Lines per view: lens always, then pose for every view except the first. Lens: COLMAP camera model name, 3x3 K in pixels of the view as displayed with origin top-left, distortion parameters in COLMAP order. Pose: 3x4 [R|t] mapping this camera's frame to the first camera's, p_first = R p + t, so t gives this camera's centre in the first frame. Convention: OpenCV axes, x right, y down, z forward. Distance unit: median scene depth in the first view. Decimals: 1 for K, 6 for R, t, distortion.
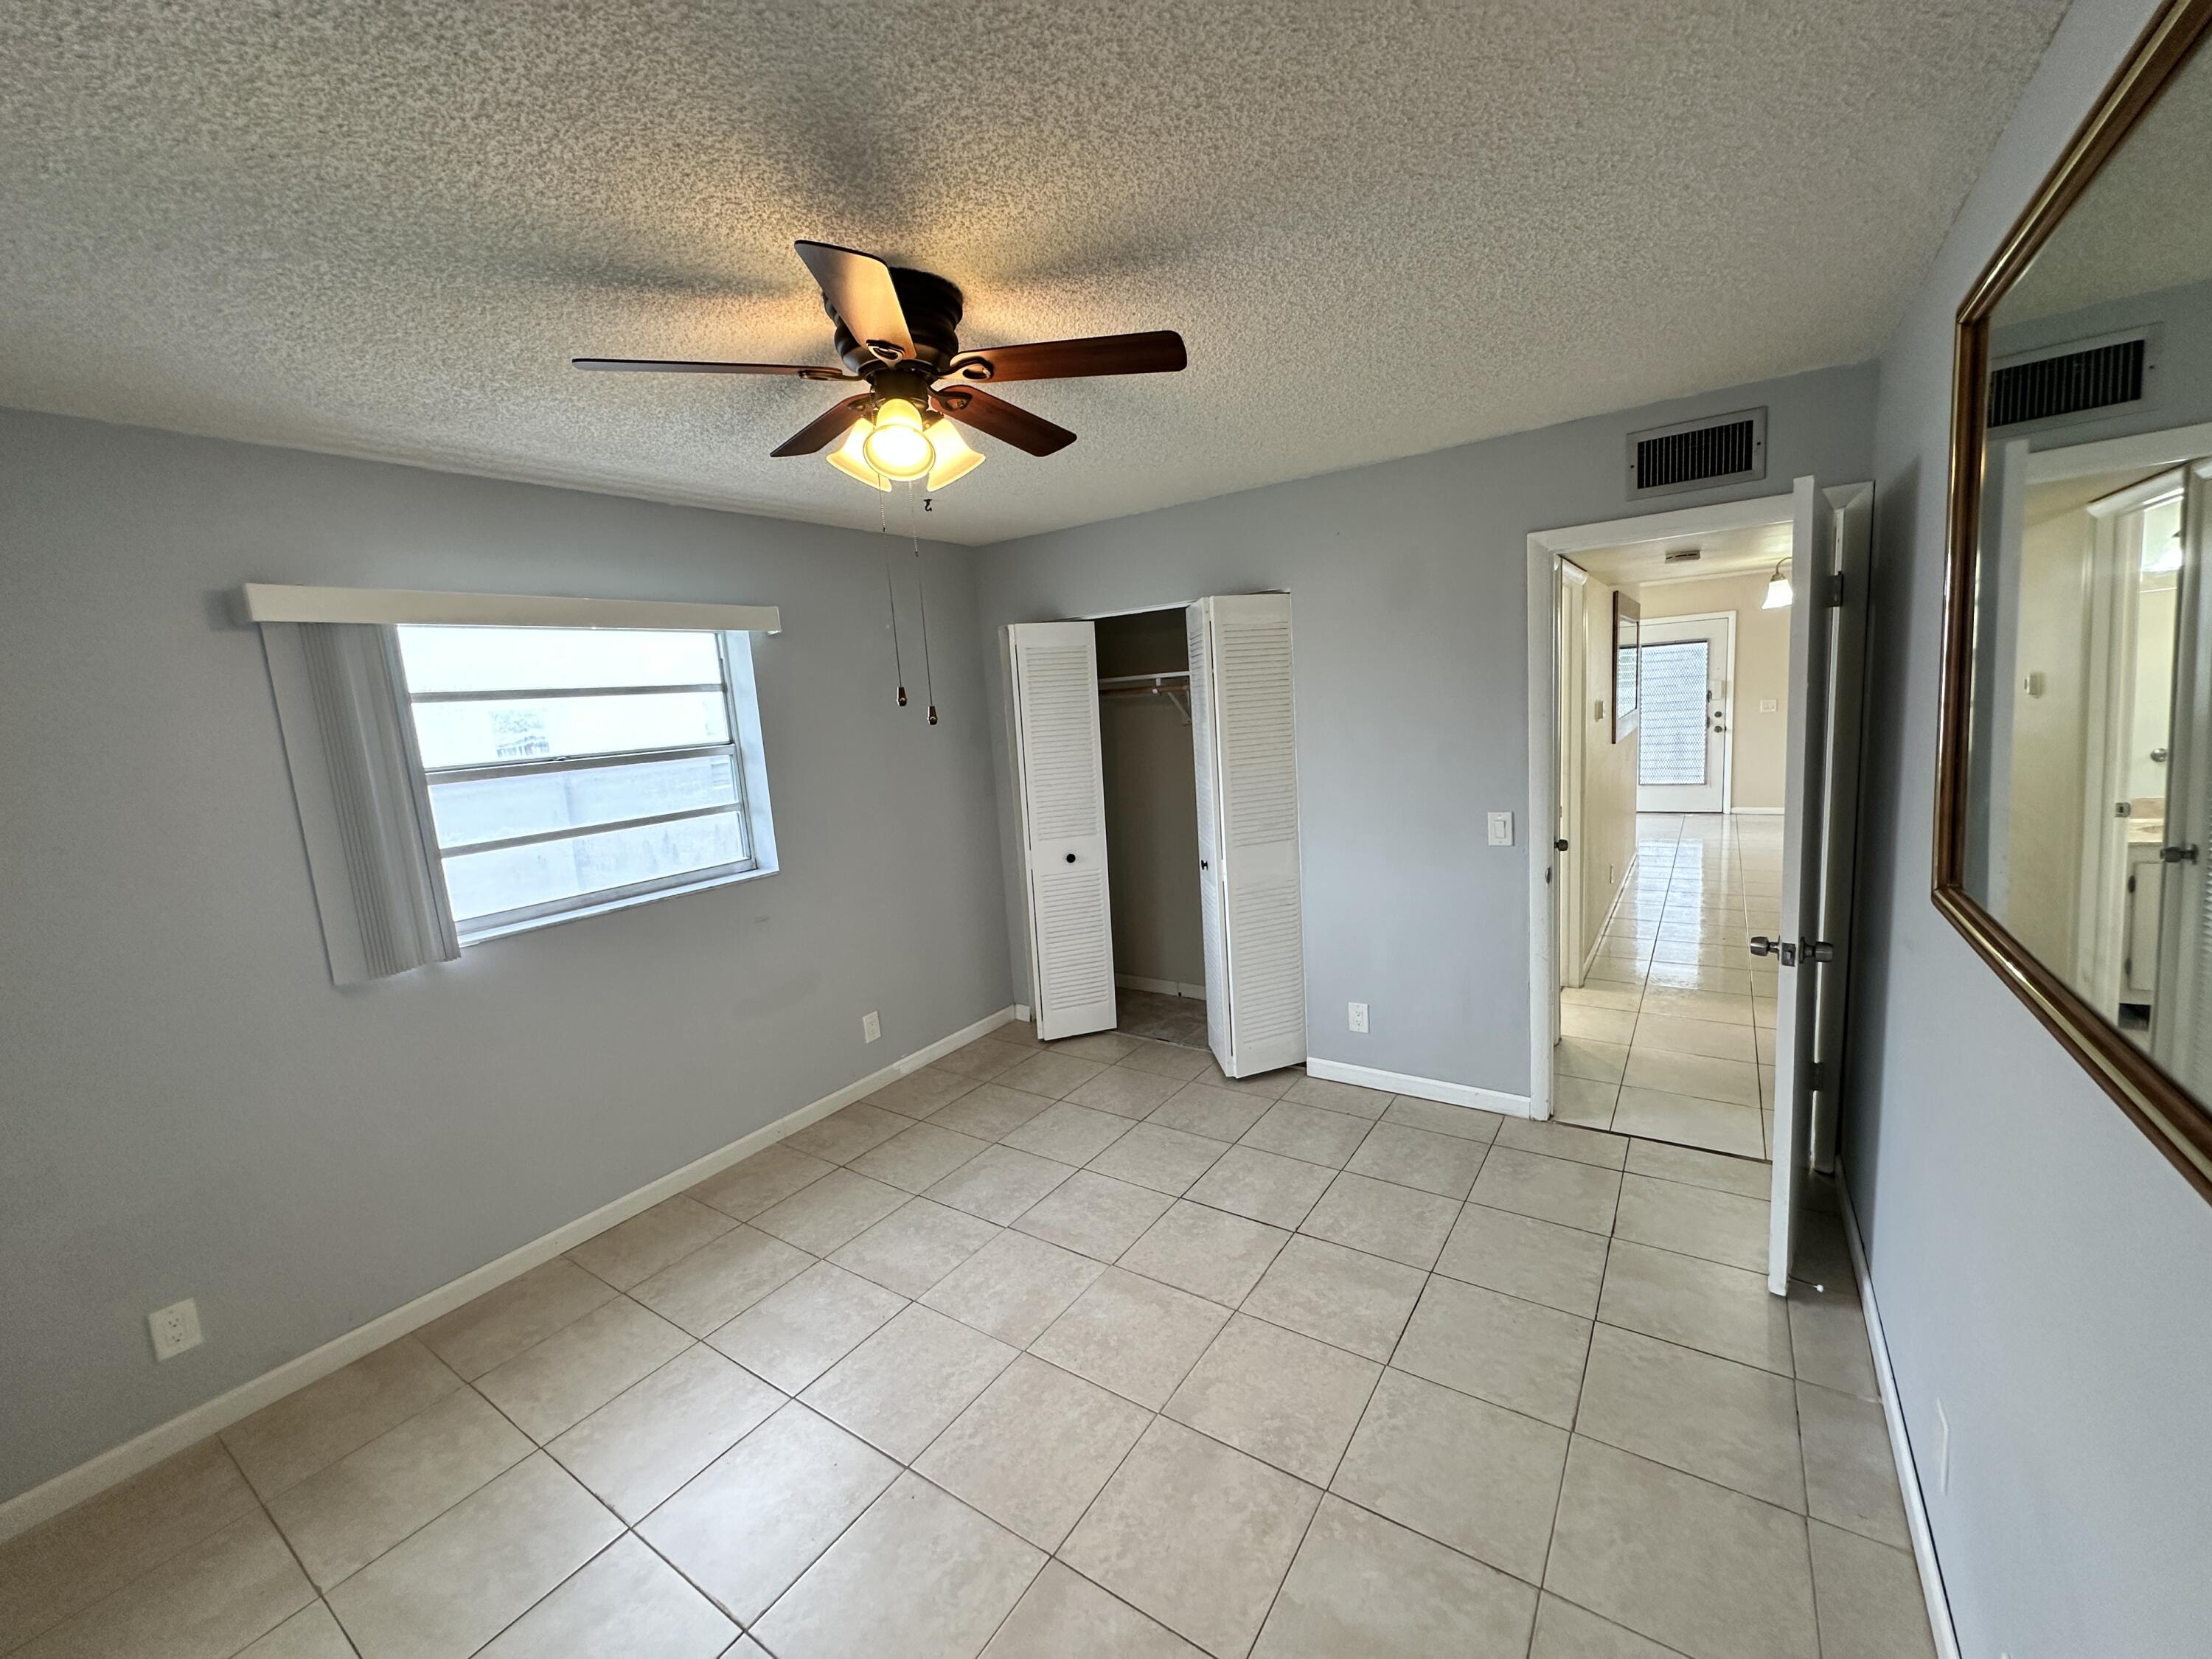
lens RADIAL K [[884.0, 0, 1104.5], [0, 884.0, 829.8], [0, 0, 1]] dist [-0.002410, 0.000669]
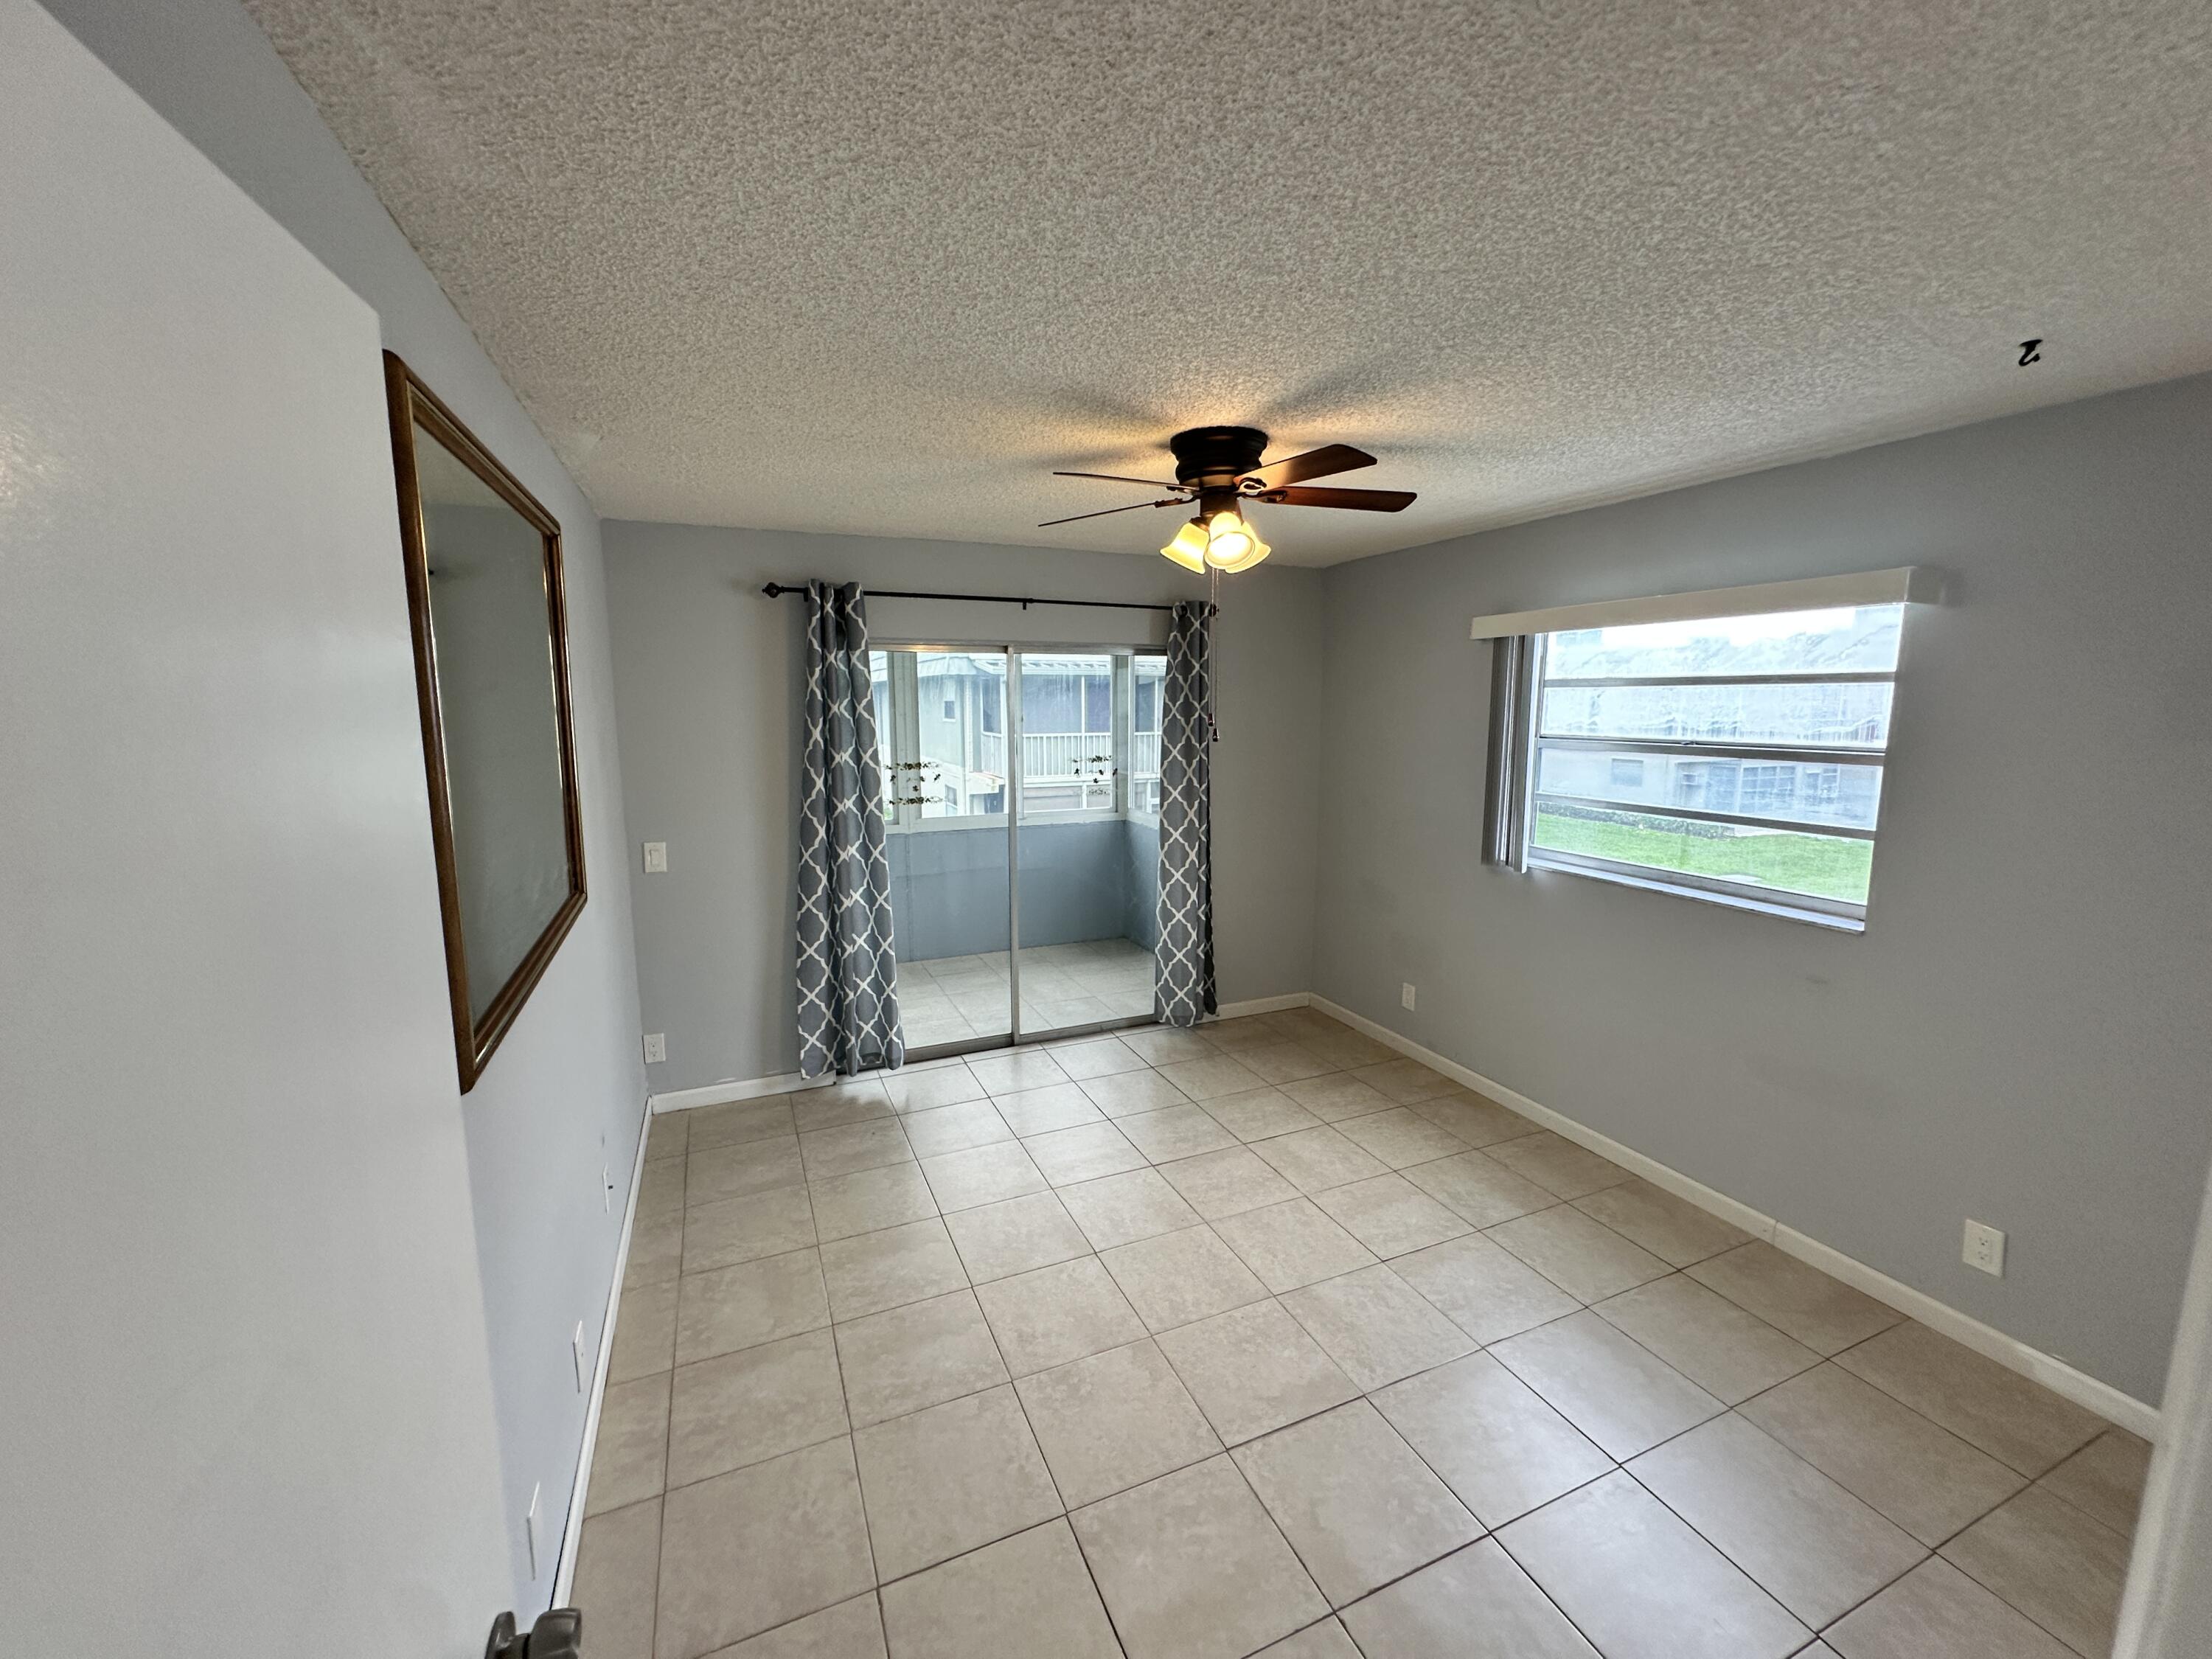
lens RADIAL K [[884.0, 0, 1104.5], [0, 884.0, 829.8], [0, 0, 1]] dist [-0.002410, 0.000669]
pose [[-0.535909, 0.196497, -0.821091, 0.792460], [-0.081692, 0.955907, 0.282079, -0.271930], [0.840314, 0.218245, -0.496227, 1.172688]]
